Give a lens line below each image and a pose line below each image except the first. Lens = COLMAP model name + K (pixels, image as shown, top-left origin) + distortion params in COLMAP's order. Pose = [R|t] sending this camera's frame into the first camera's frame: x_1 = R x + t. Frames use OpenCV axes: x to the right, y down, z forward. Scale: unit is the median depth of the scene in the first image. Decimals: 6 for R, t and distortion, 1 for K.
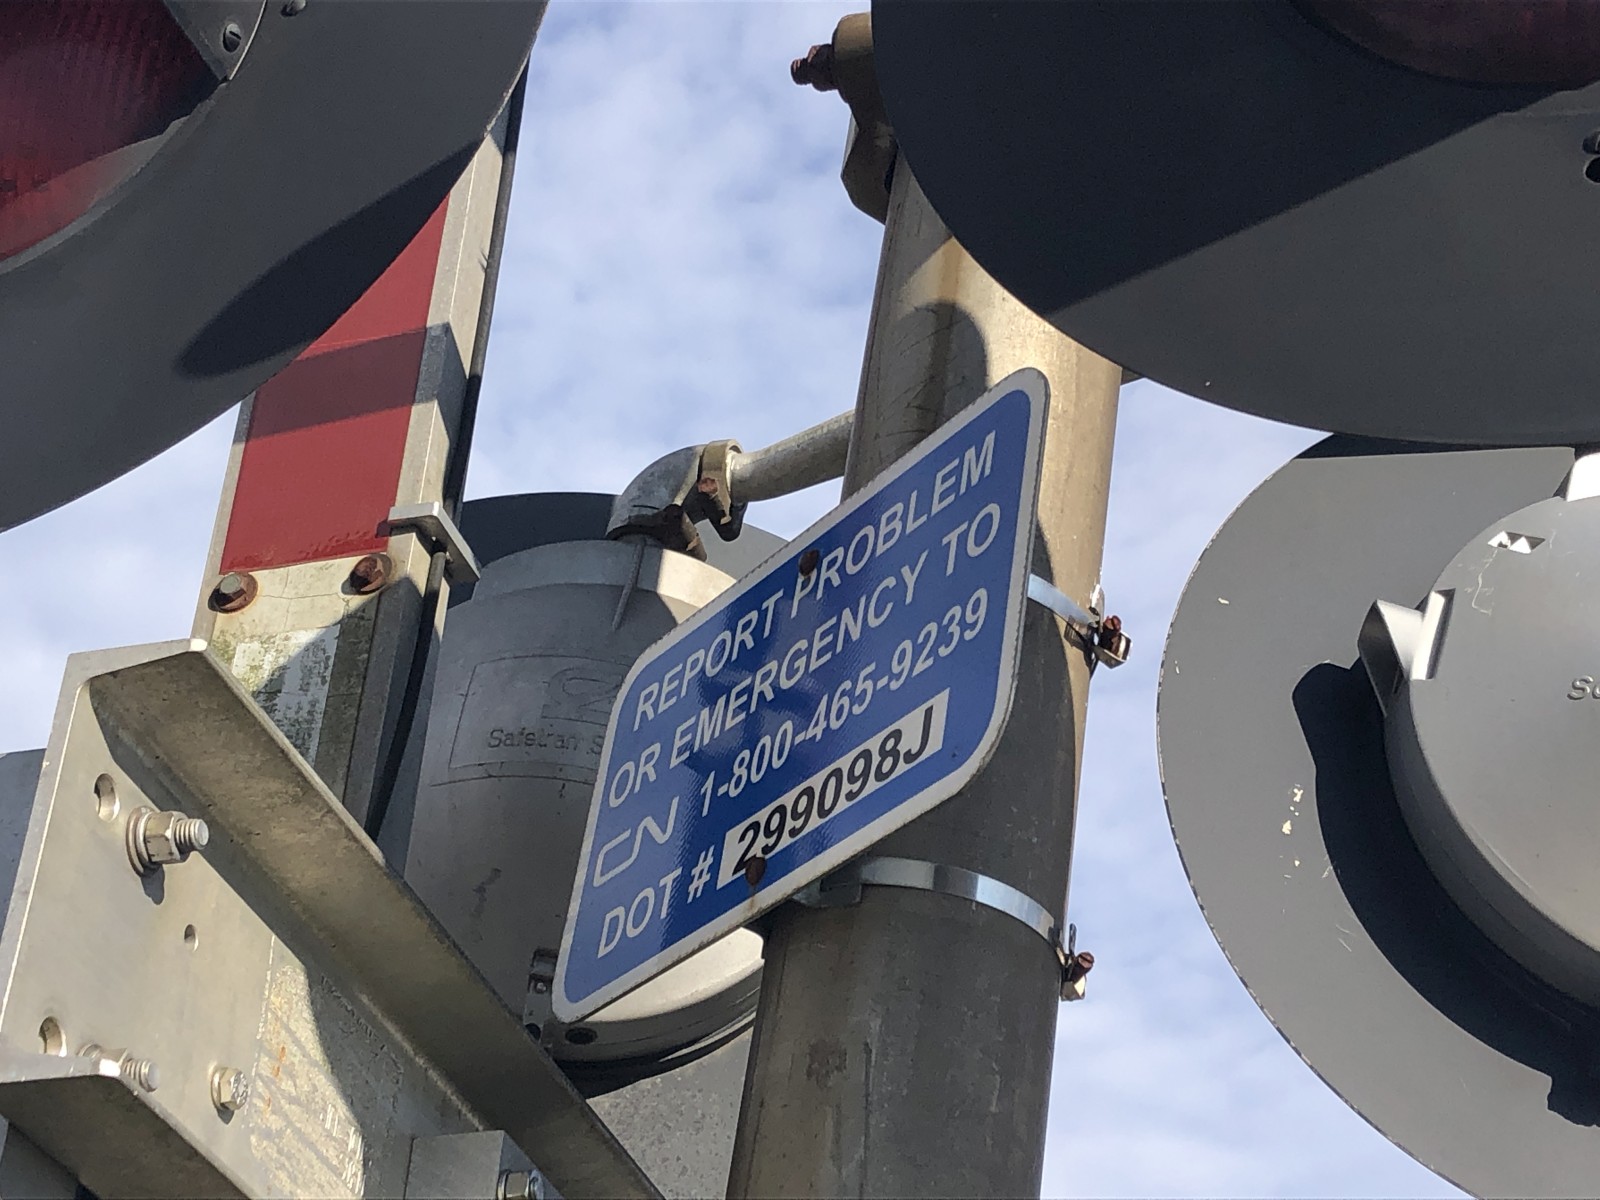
lens RADIAL K [[2930.0, 0, 800.0], [0, 2930.0, 600.0], [0, 0, 1]] dist [0.200294, -0.318739]
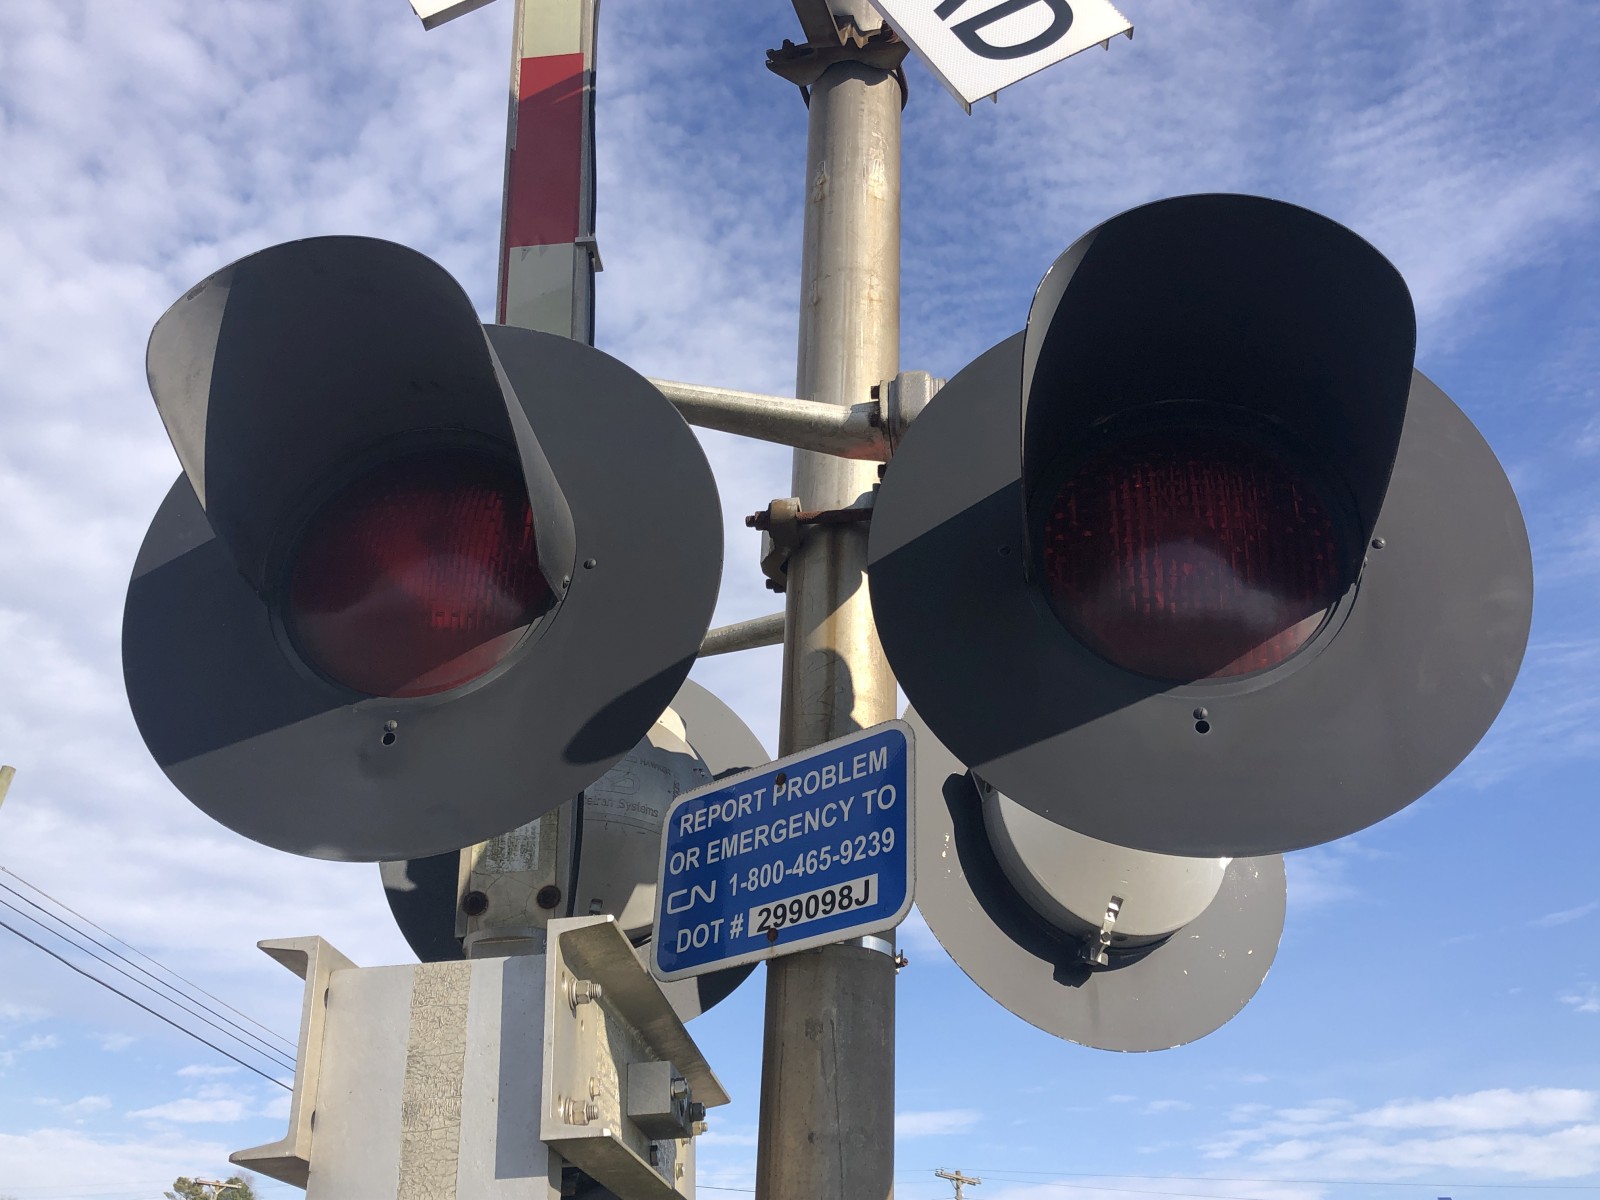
lens RADIAL K [[1492.7, 0, 800.0], [0, 1492.7, 600.0], [0, 0, 1]] dist [0.041025, -0.002208]
pose [[0.970888, 0.014601, 0.239089, -0.269645], [-0.038006, 0.994886, 0.093578, -0.268925], [-0.236500, -0.099941, 0.966478, -0.091271]]
